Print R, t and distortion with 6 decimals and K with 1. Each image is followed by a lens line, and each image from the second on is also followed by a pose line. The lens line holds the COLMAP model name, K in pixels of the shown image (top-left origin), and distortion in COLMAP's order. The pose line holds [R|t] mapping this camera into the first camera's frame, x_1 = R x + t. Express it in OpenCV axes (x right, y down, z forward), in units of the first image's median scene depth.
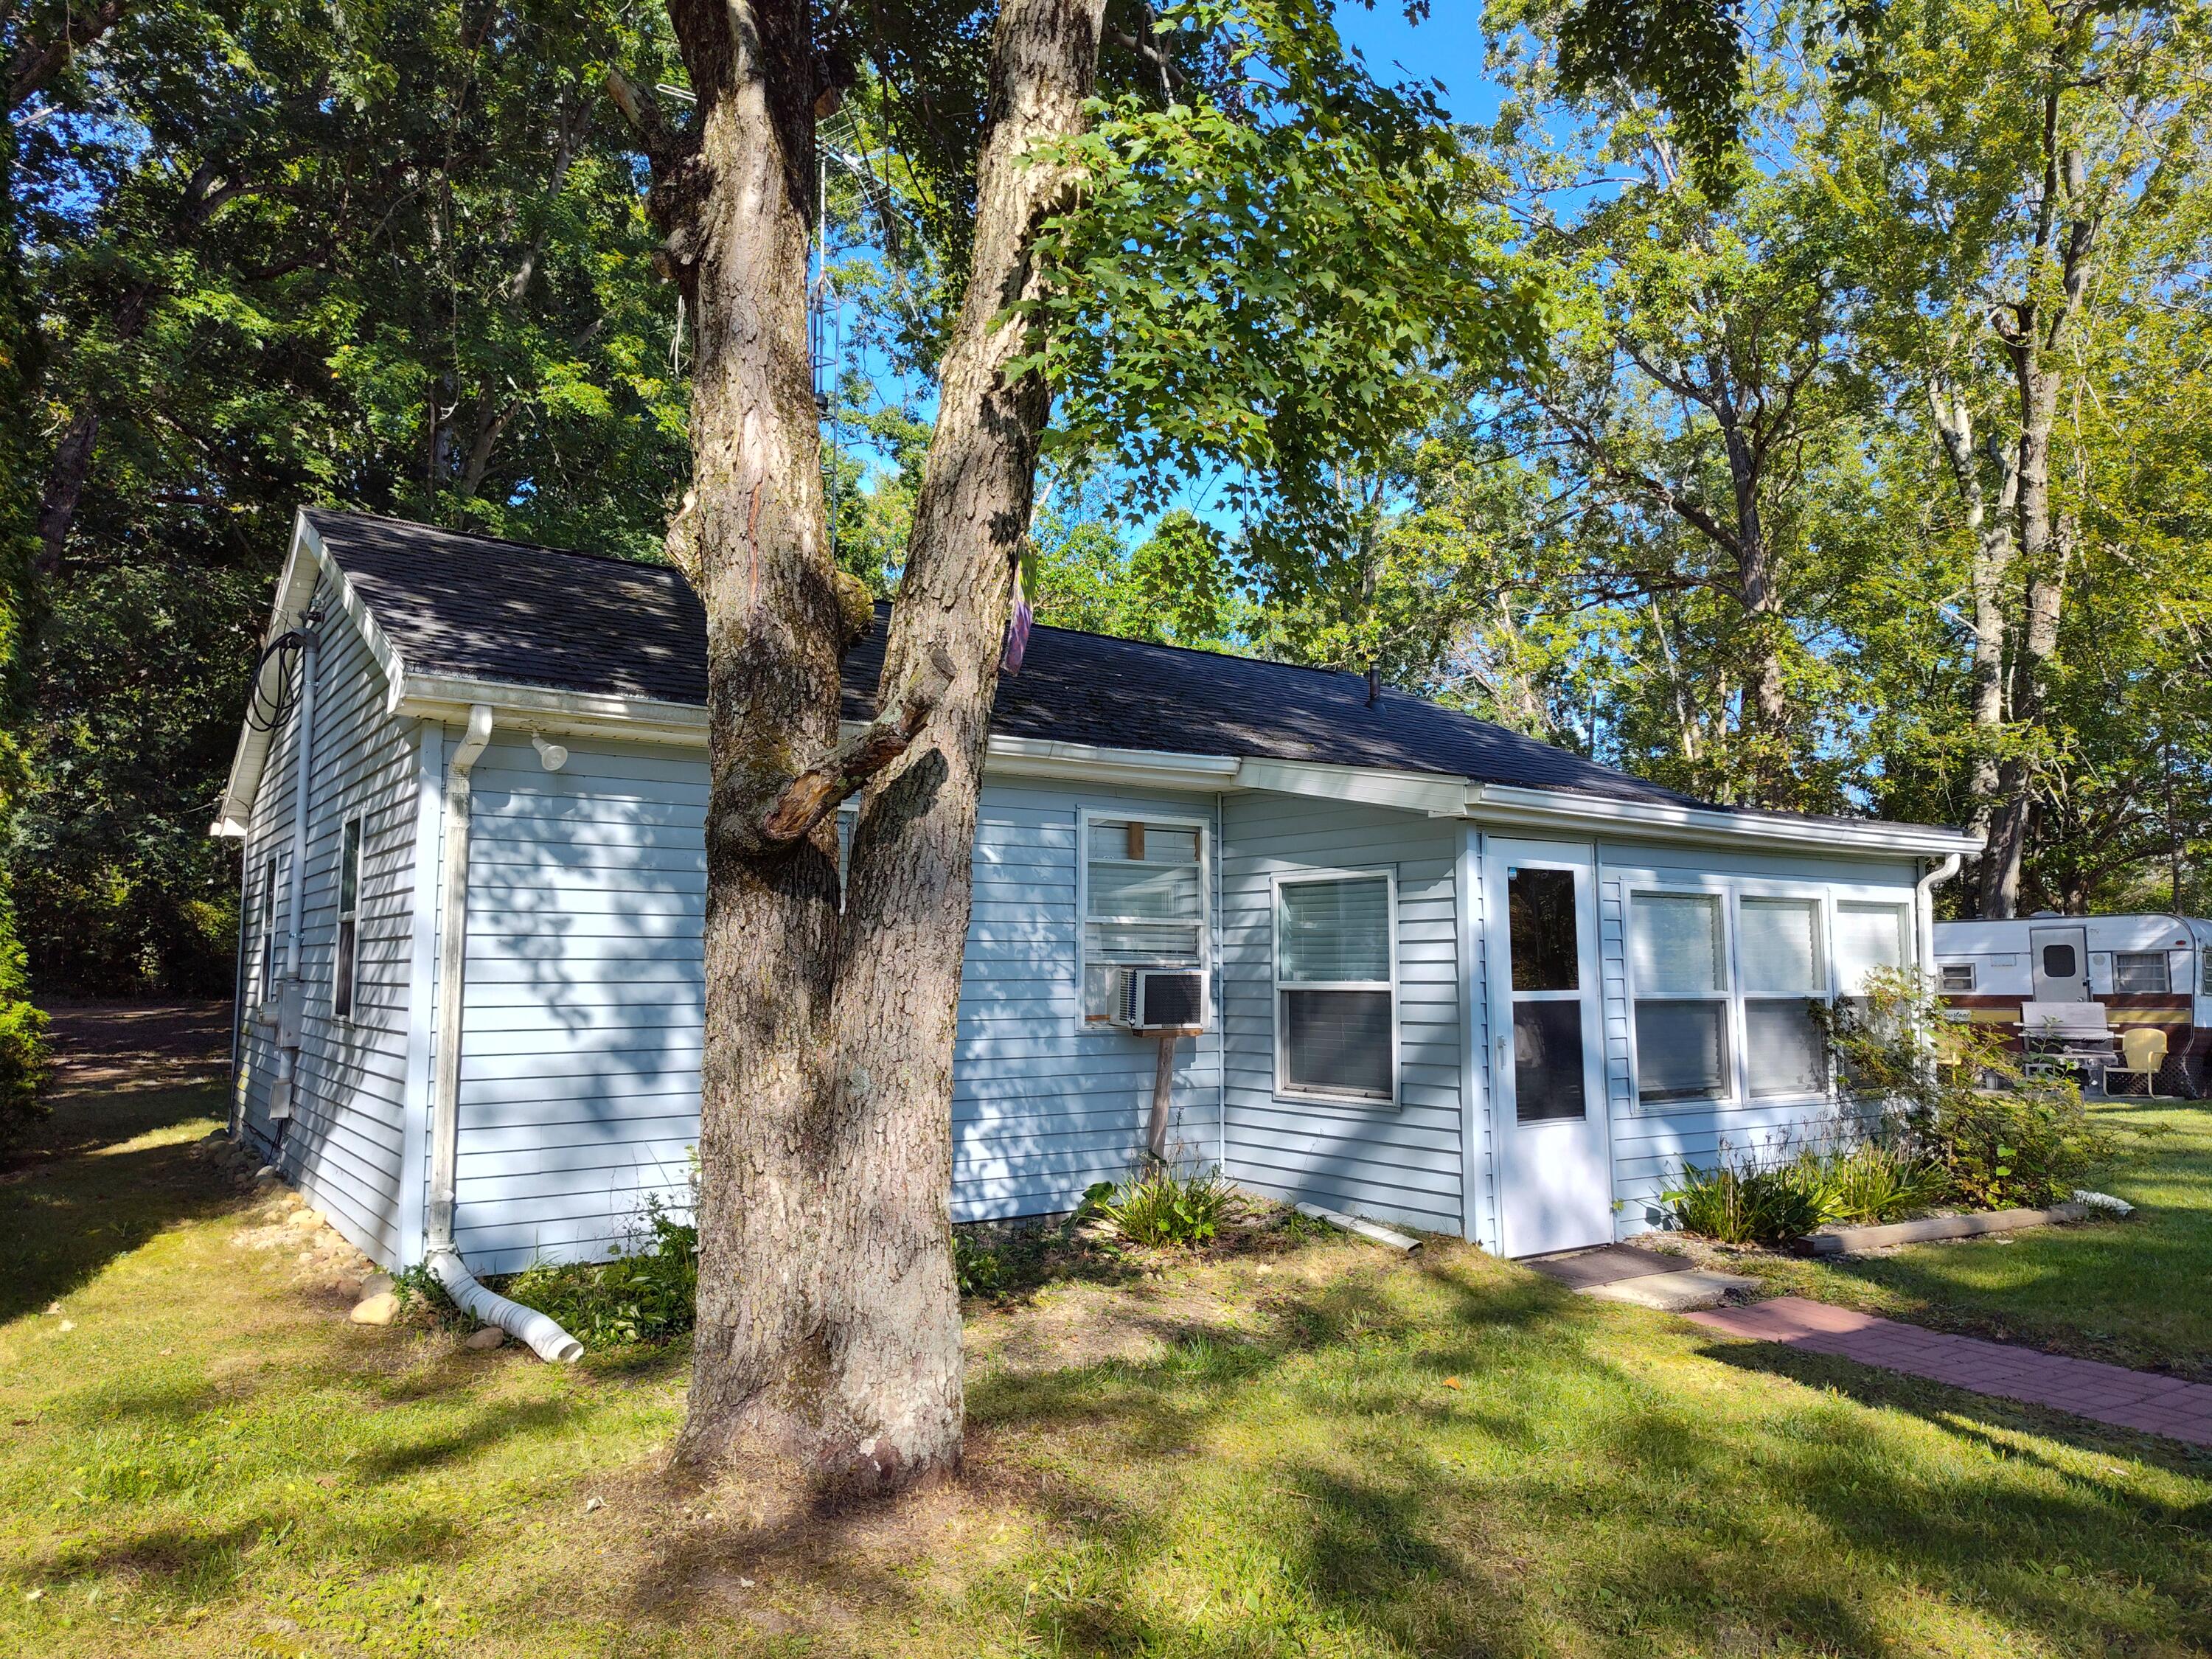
lens RADIAL K [[1495.4, 0, 1103.6], [0, 1495.4, 831.6], [0, 0, 1]] dist [0.030490, -0.033453]
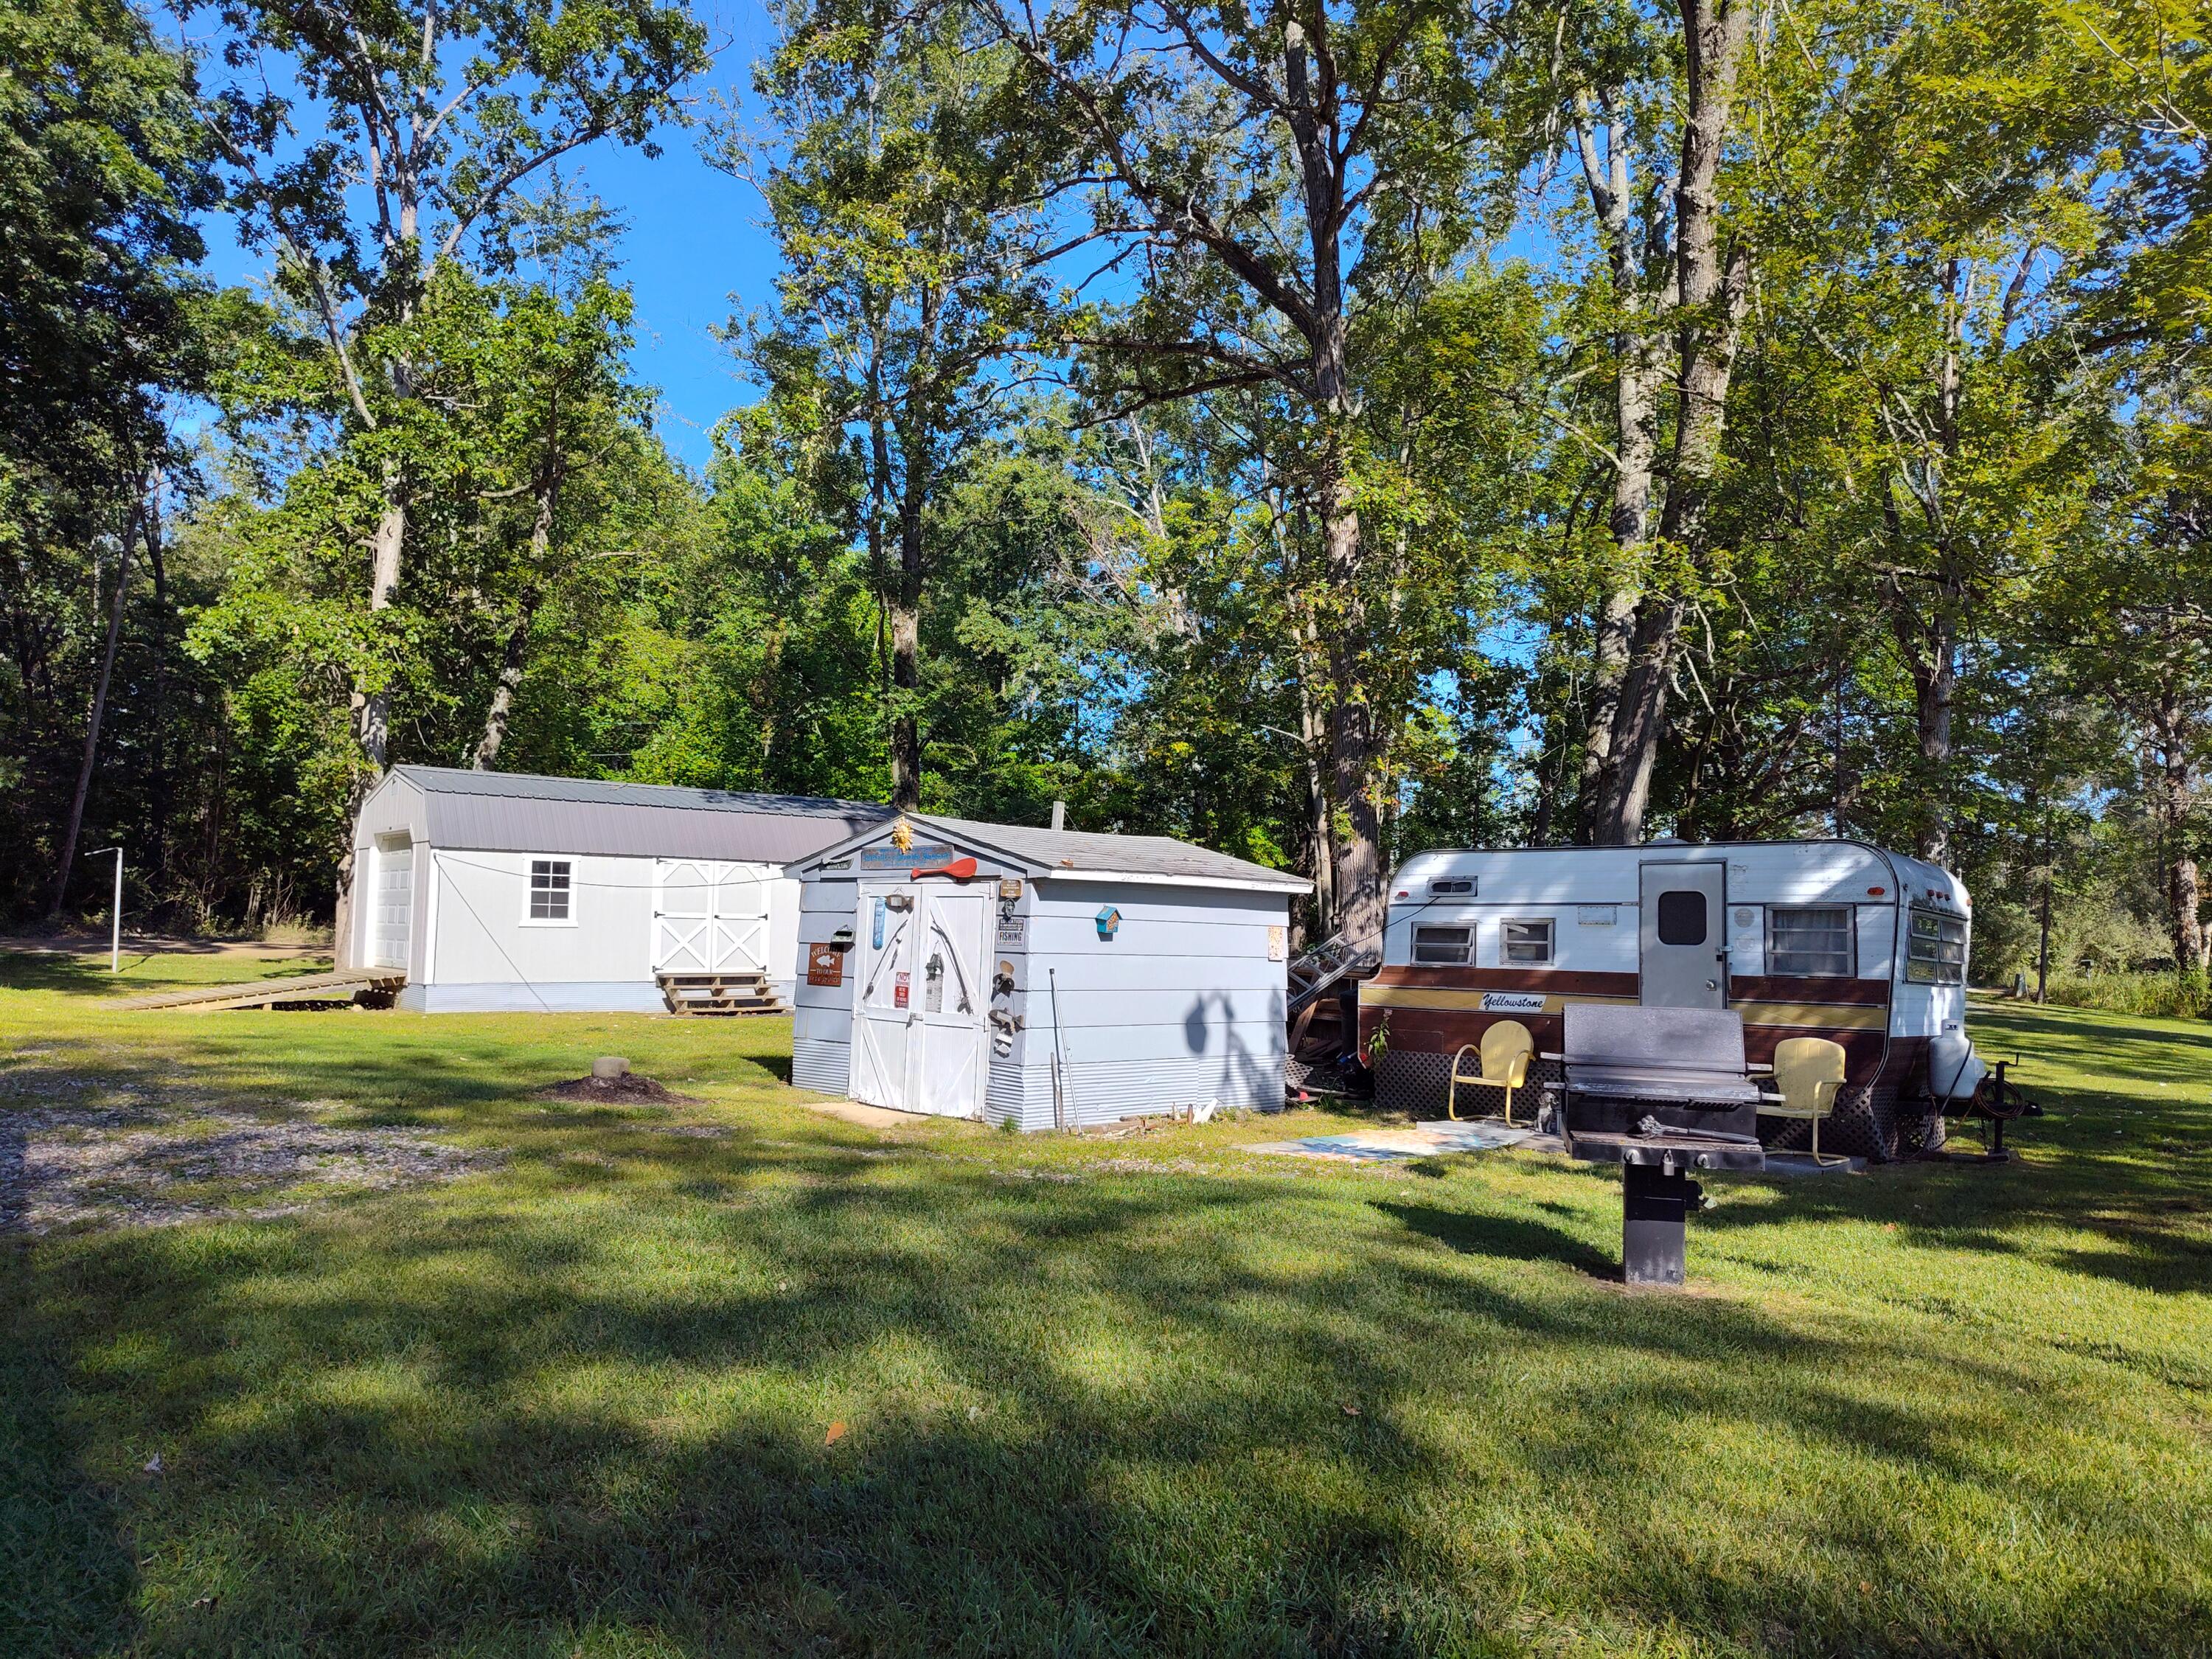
lens RADIAL K [[1485.8, 0, 1107.9], [0, 1485.8, 836.9], [0, 0, 1]] dist [0.041983, -0.049619]
pose [[0.984281, 0.036217, 0.172857, 0.295080], [-0.042598, 0.998536, 0.033347, 0.041848], [-0.171396, -0.040187, 0.984382, 0.439232]]
